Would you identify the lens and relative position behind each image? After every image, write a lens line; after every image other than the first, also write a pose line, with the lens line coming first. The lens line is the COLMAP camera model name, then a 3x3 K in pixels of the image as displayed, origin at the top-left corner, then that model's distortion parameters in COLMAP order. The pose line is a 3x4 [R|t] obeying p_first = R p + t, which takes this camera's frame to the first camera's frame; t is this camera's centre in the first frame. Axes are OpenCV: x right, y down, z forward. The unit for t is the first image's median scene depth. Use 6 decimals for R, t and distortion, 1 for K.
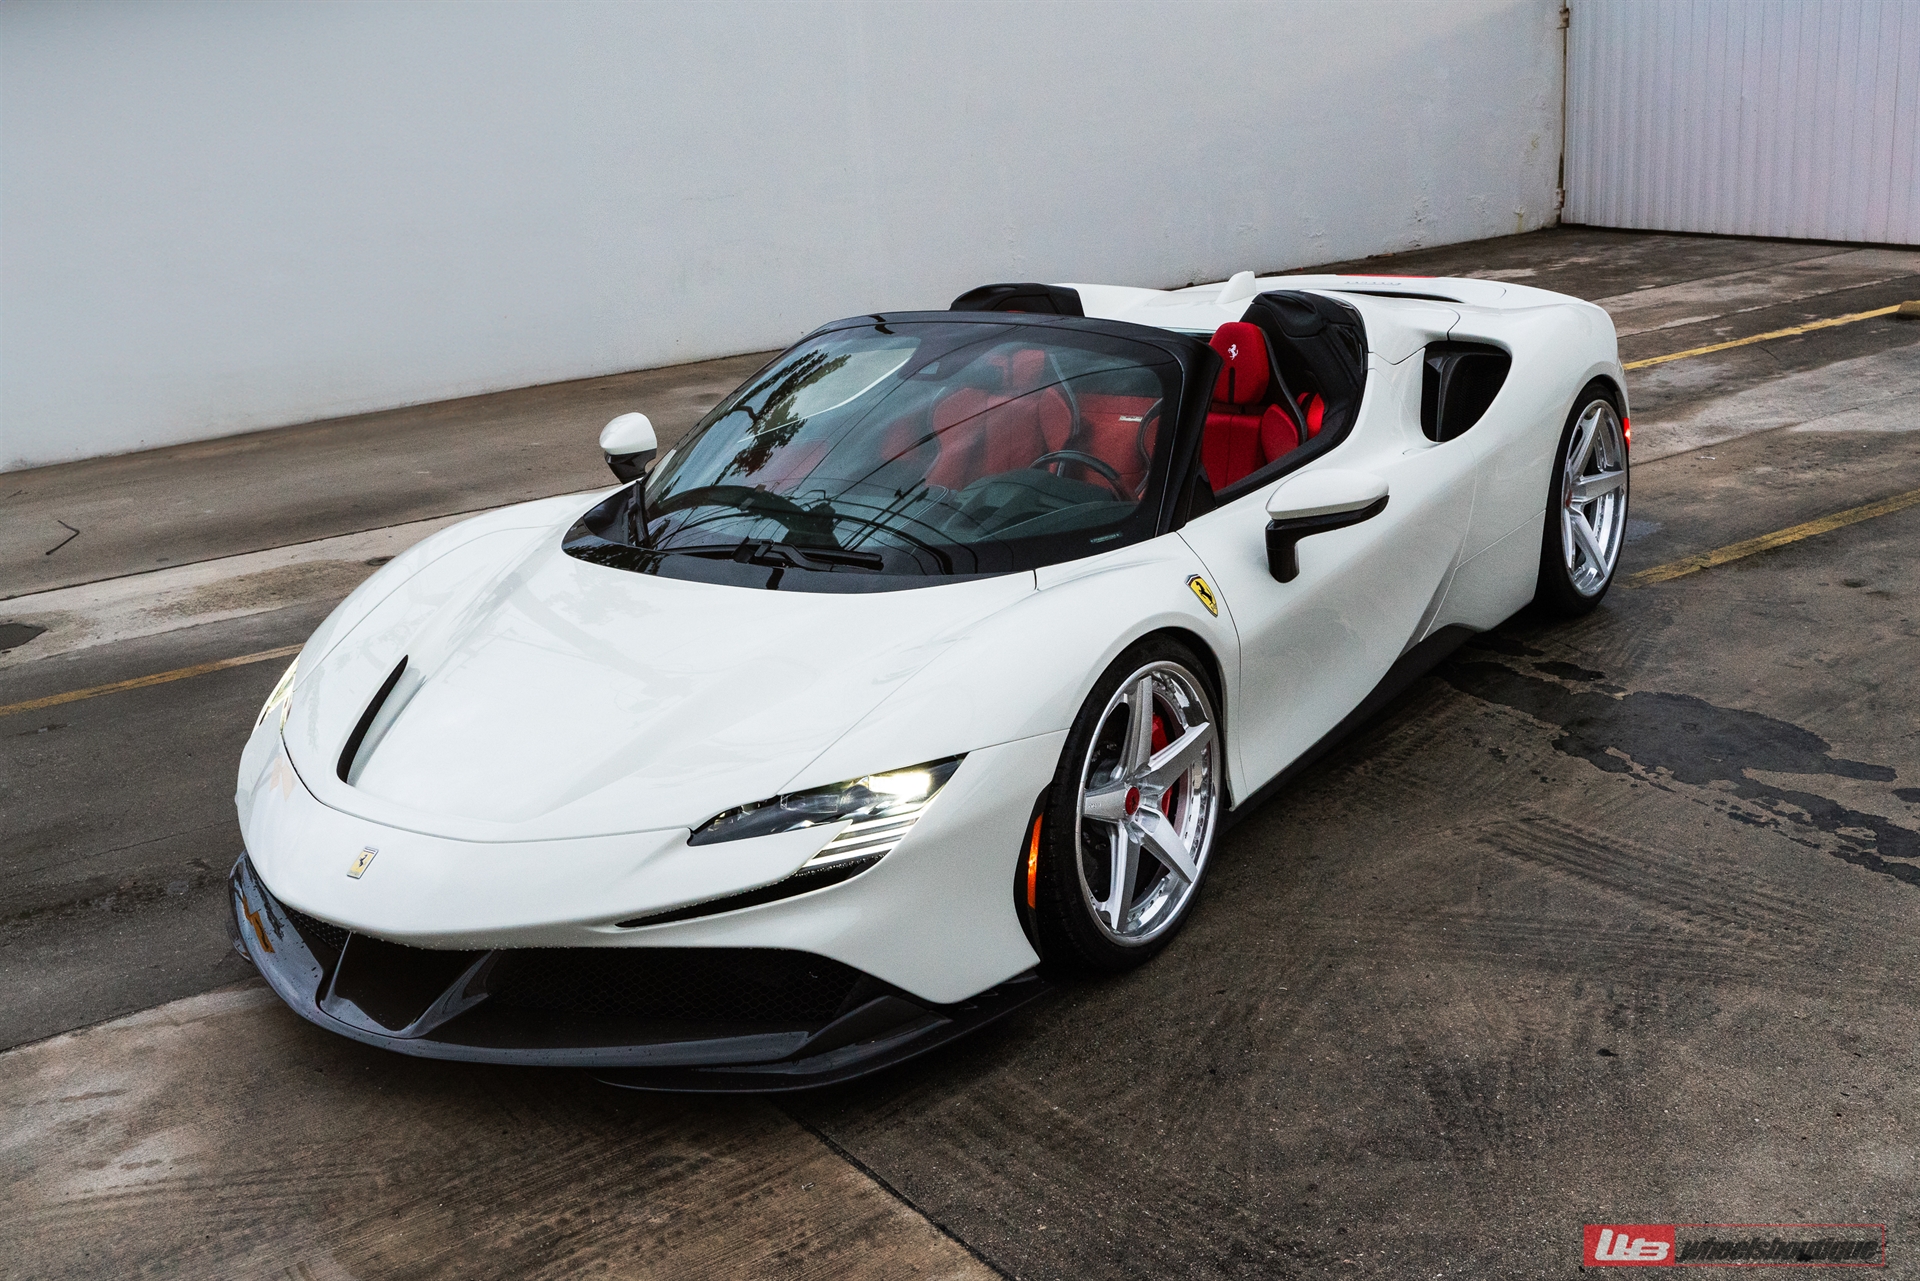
lens RADIAL K [[1982.4, 0, 971.1], [0, 1982.4, 632.0], [0, 0, 1]] dist [-0.001090, 0.007294]
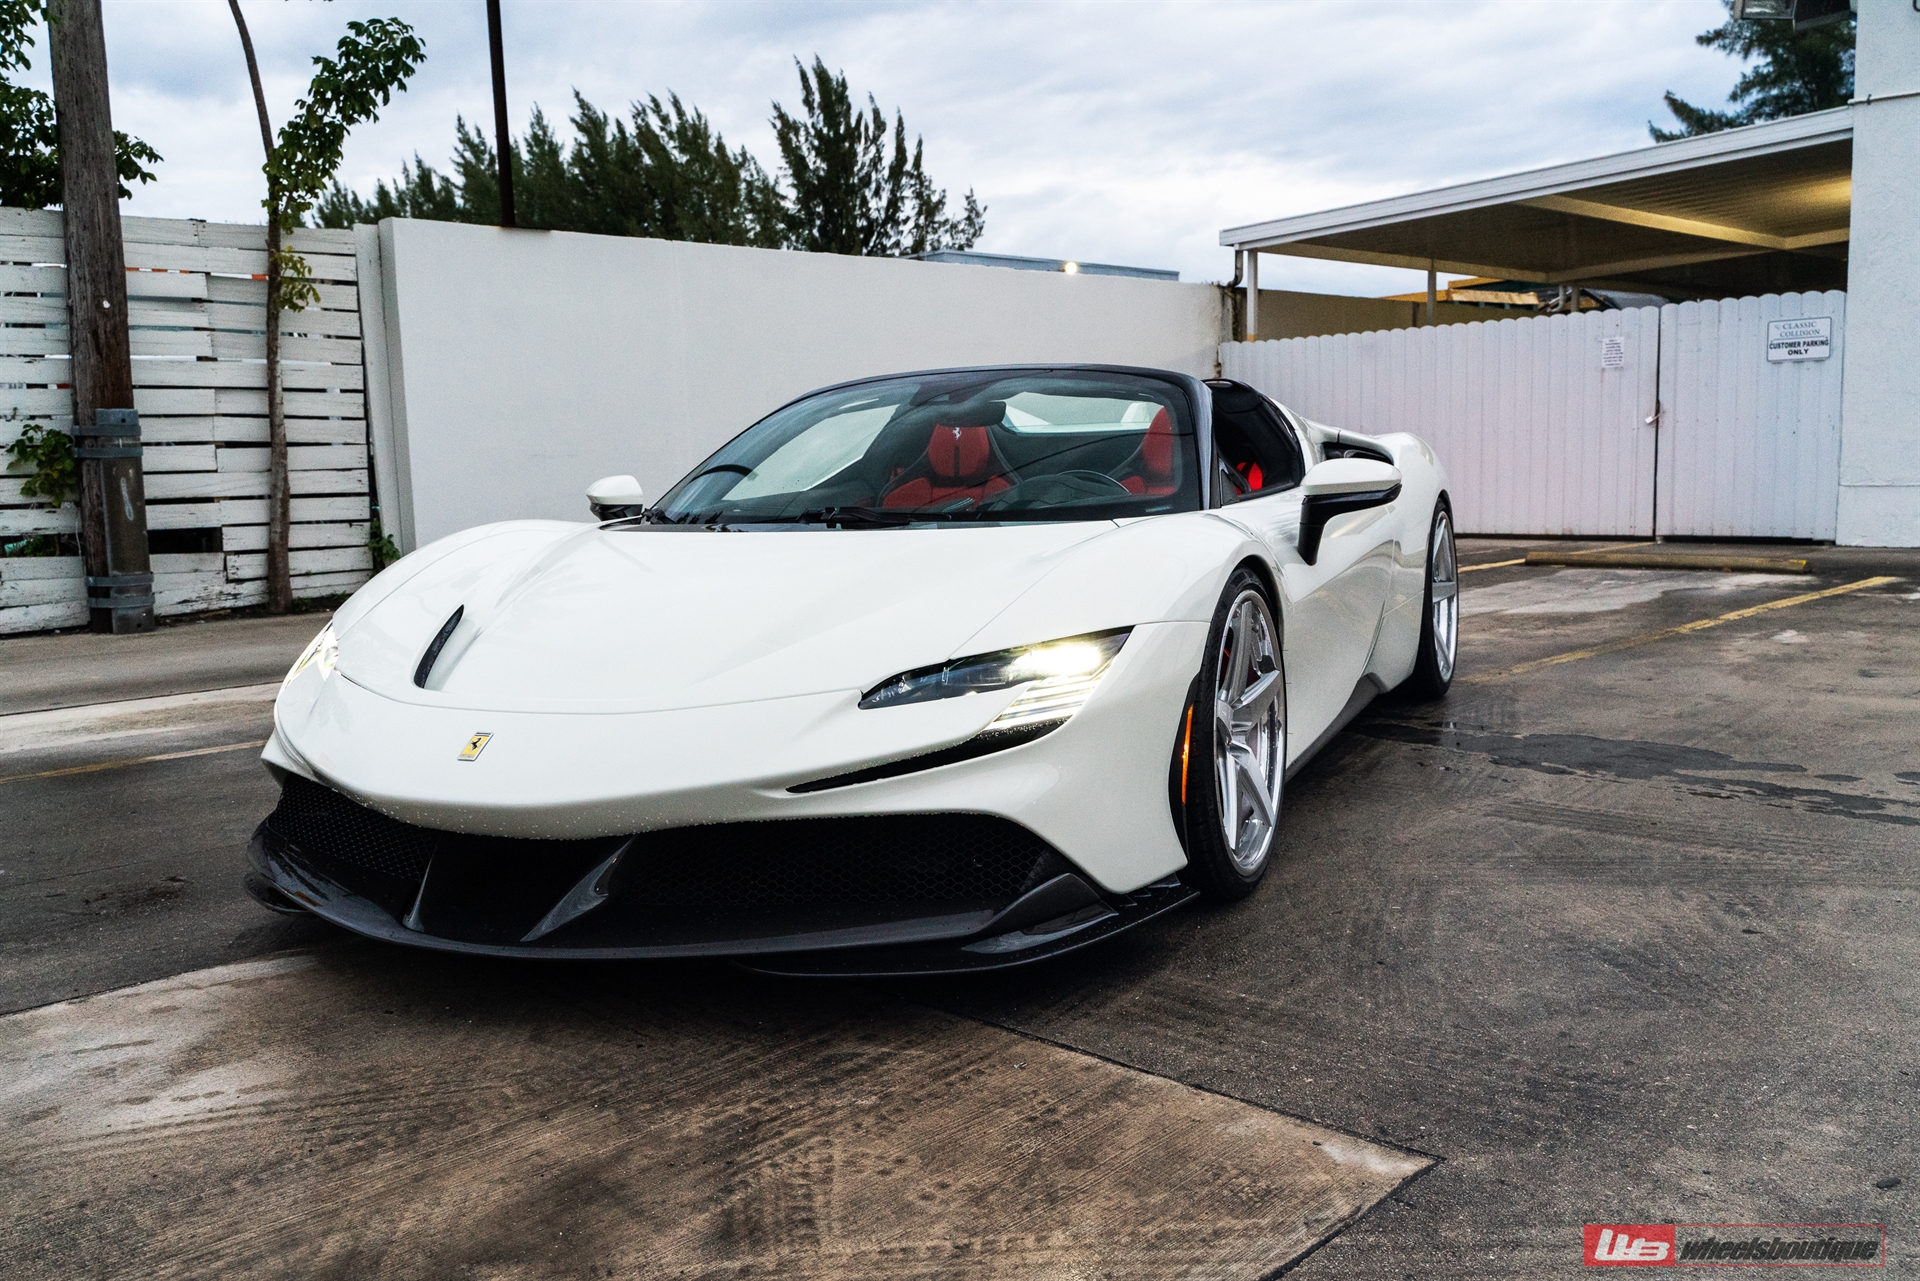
lens RADIAL K [[1604.2, 0, 960.4], [0, 1604.2, 647.0], [0, 0, 1]] dist [0.008376, -0.004106]
pose [[0.984200, 0.010586, 0.176745, -0.216208], [0.020470, 0.984715, -0.172965, 0.198006], [-0.175874, 0.173850, 0.968940, 0.247337]]
